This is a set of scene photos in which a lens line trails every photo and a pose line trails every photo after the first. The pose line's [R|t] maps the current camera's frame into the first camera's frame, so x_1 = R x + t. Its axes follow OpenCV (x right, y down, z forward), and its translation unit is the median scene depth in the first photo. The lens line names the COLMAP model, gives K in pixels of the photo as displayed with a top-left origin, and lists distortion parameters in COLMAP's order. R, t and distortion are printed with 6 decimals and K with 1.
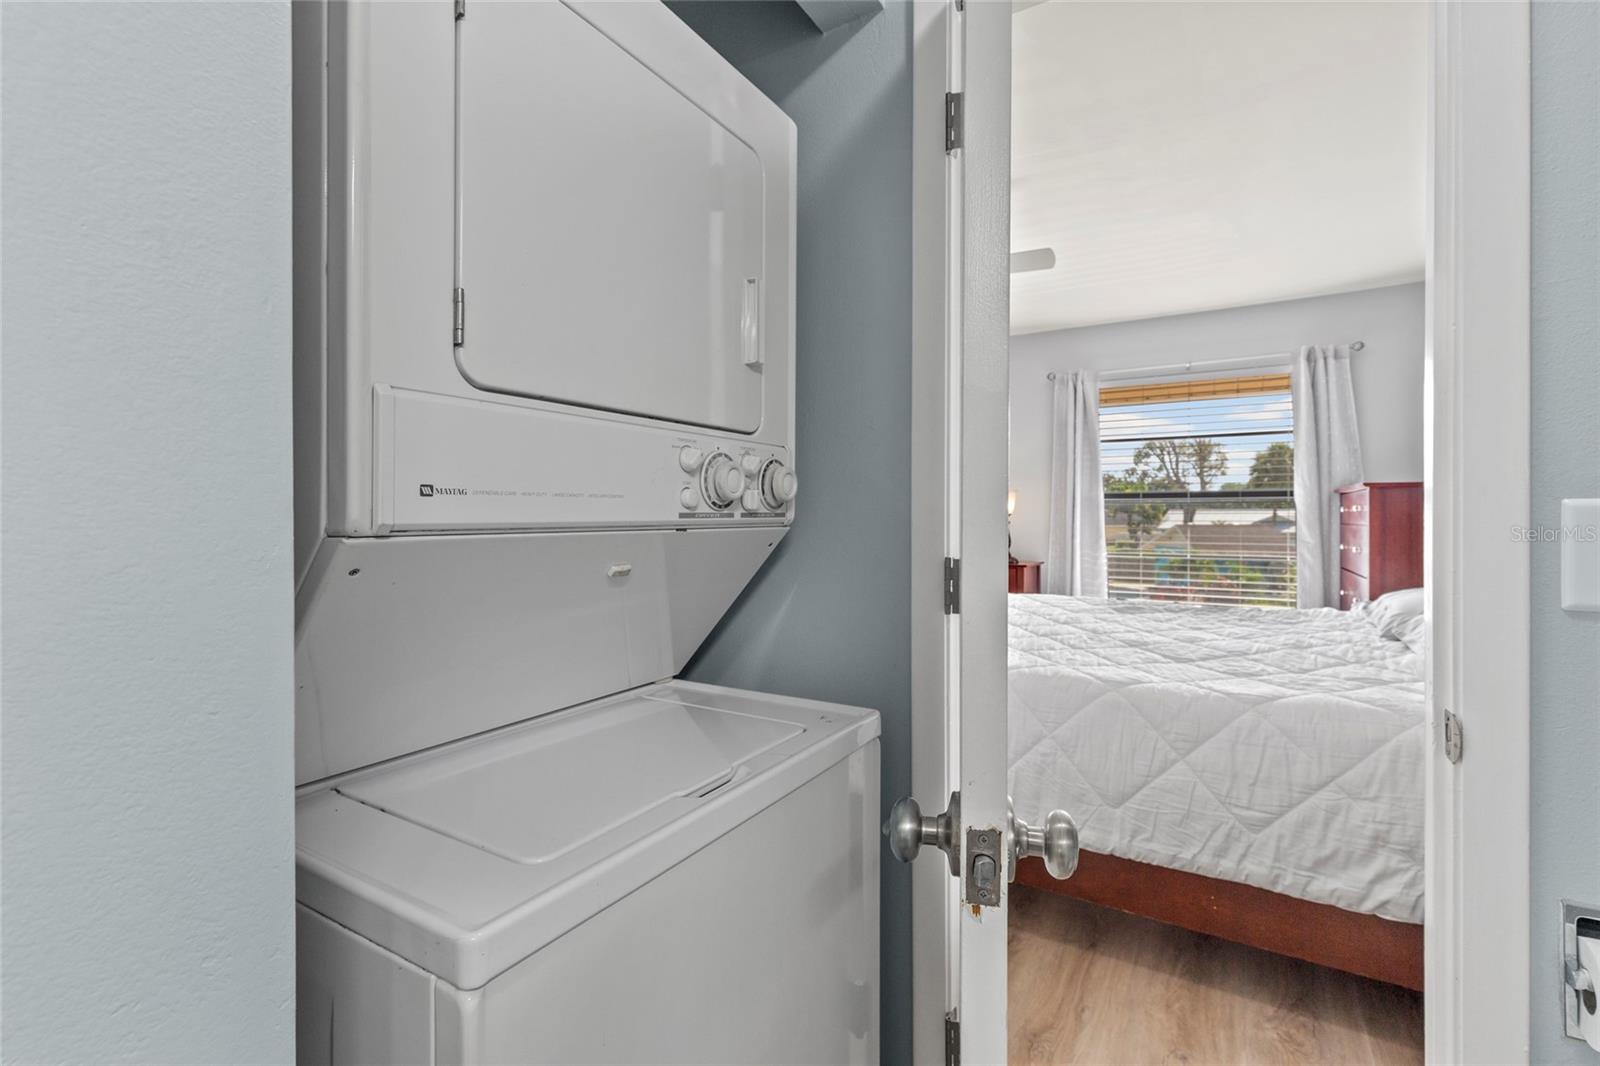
lens RADIAL K [[720.3, 0, 811.4], [0, 720.3, 514.5], [0, 0, 1]] dist [-0.000166, -0.000284]
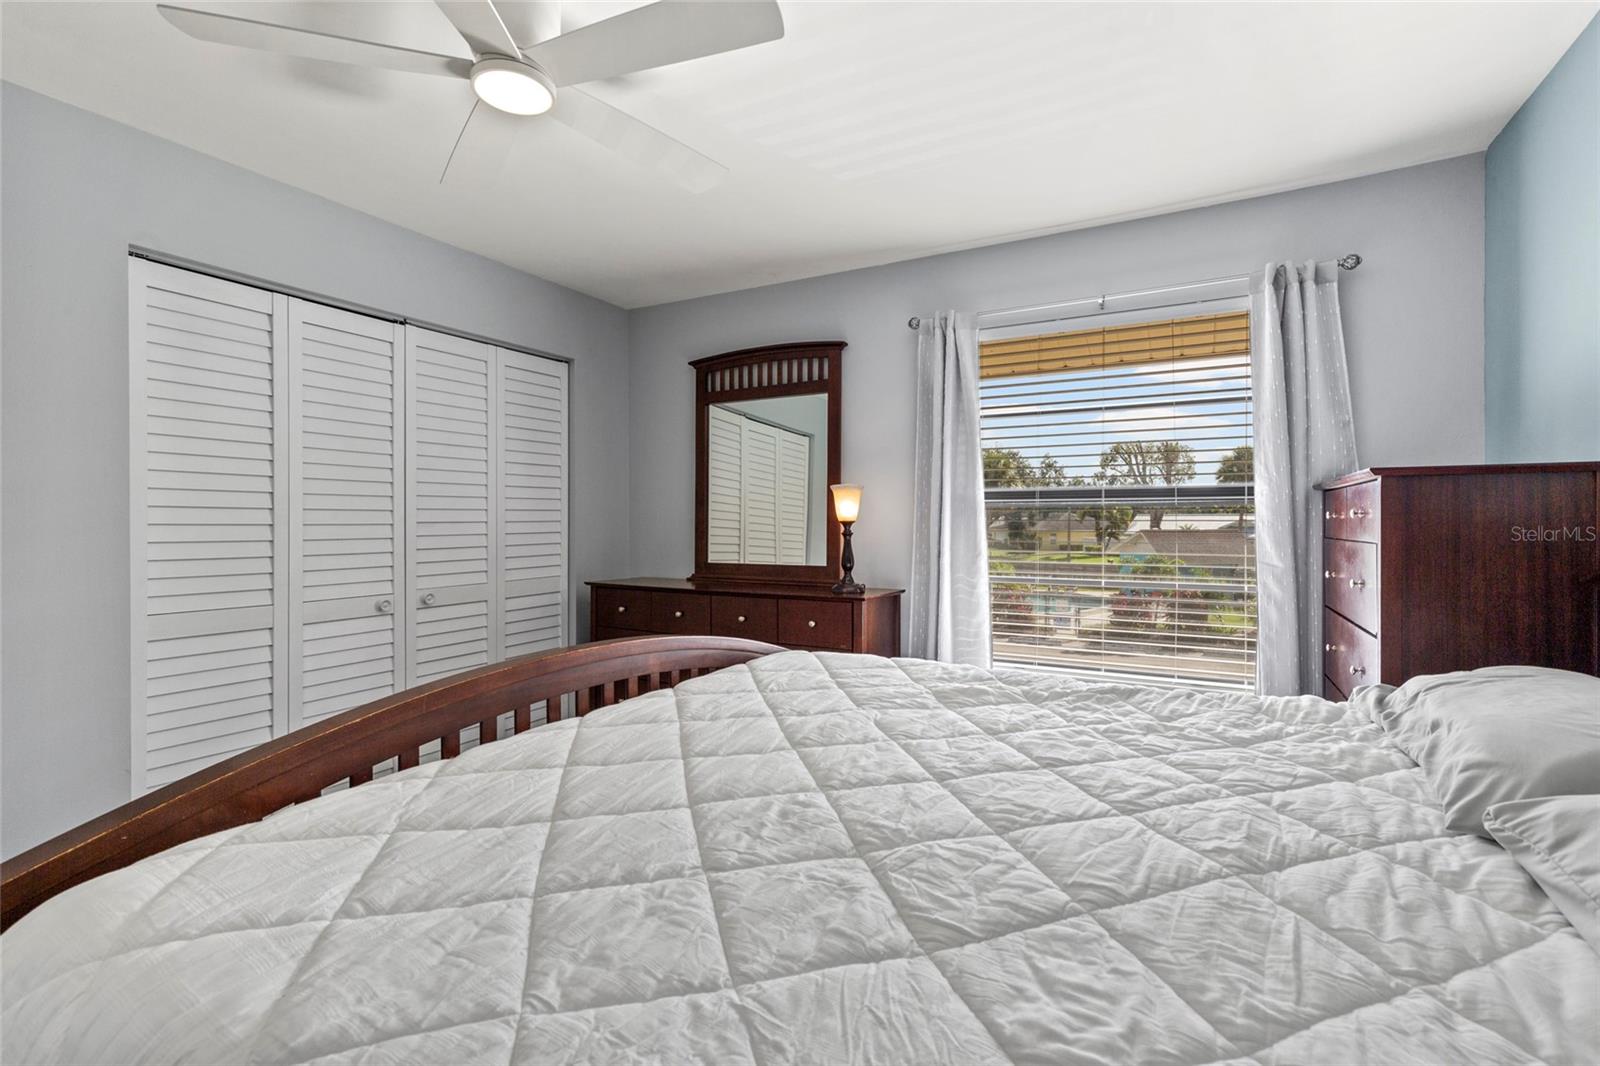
lens RADIAL K [[693.9, 0, 830.6], [0, 693.9, 523.9], [0, 0, 1]] dist [-0.000457, -0.000114]
pose [[0.999358, -0.000686, 0.035831, 0.266734], [0.000428, 0.999974, 0.007201, -0.003710], [-0.035835, -0.007181, 0.999332, 0.388537]]
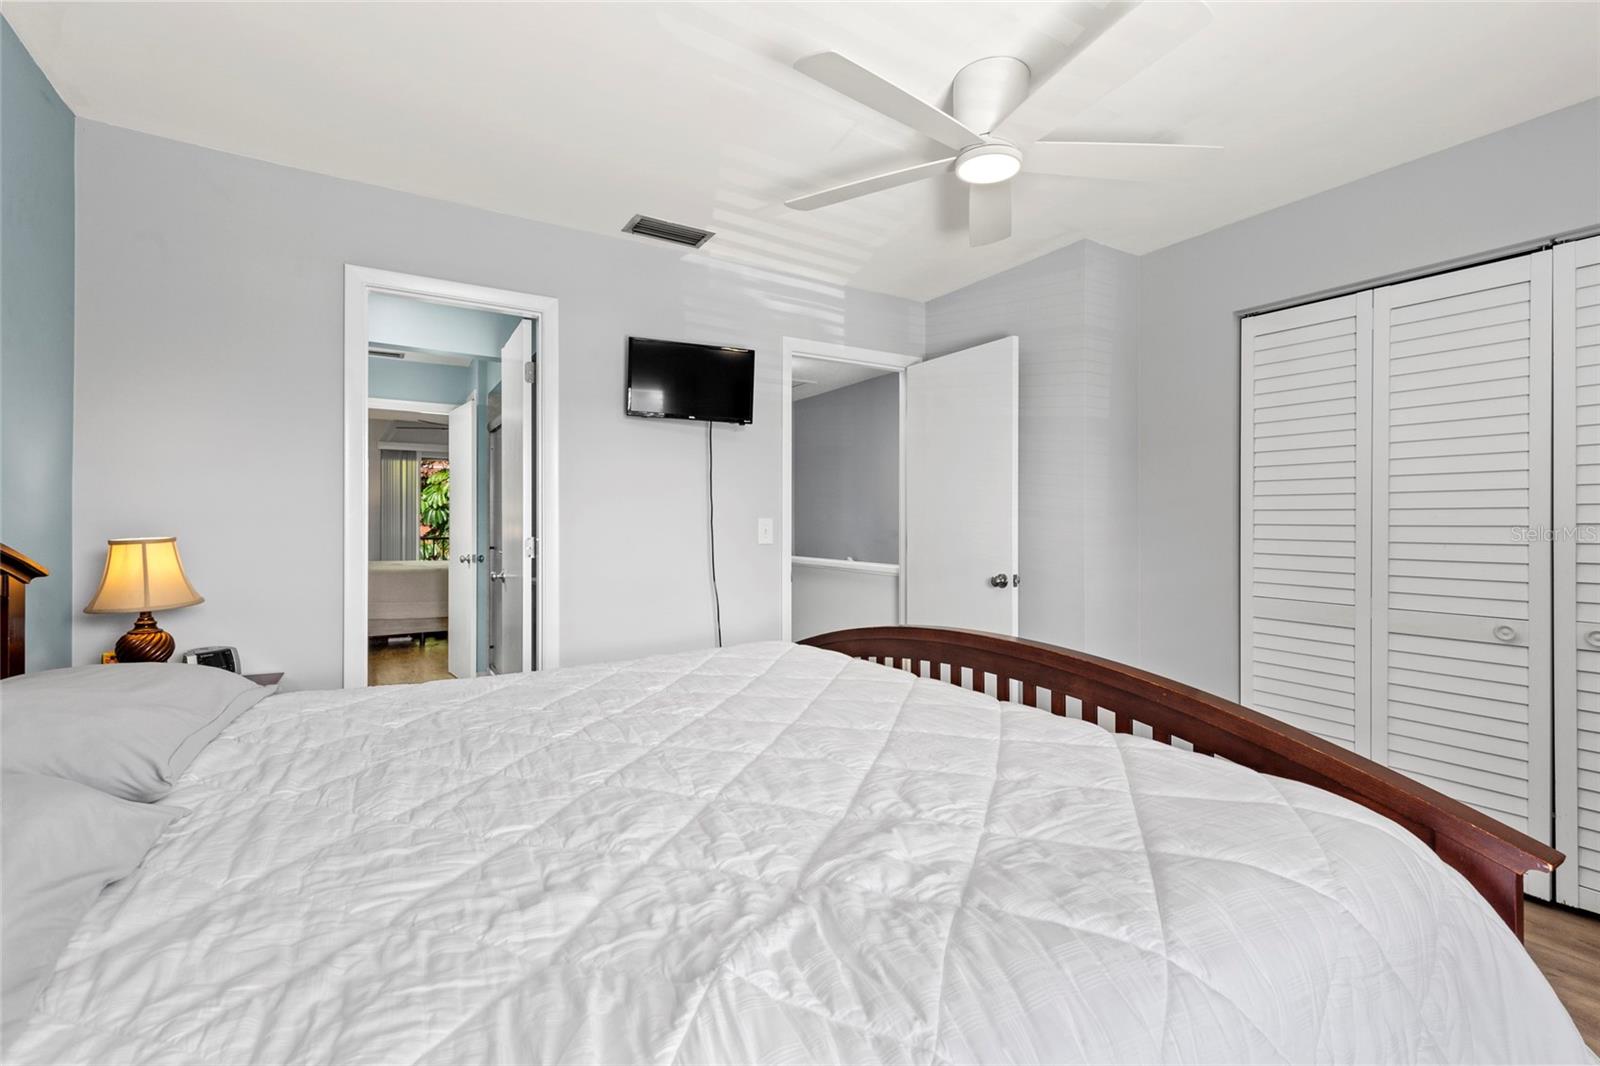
lens RADIAL K [[713.2, 0, 814.9], [0, 713.2, 520.9], [0, 0, 1]] dist [0.002155, 0.000787]
pose [[-0.478562, -0.001577, -0.878052, 0.590507], [0.000062, 0.999998, -0.001830, -0.001068], [0.878054, -0.000931, -0.478561, 0.913863]]
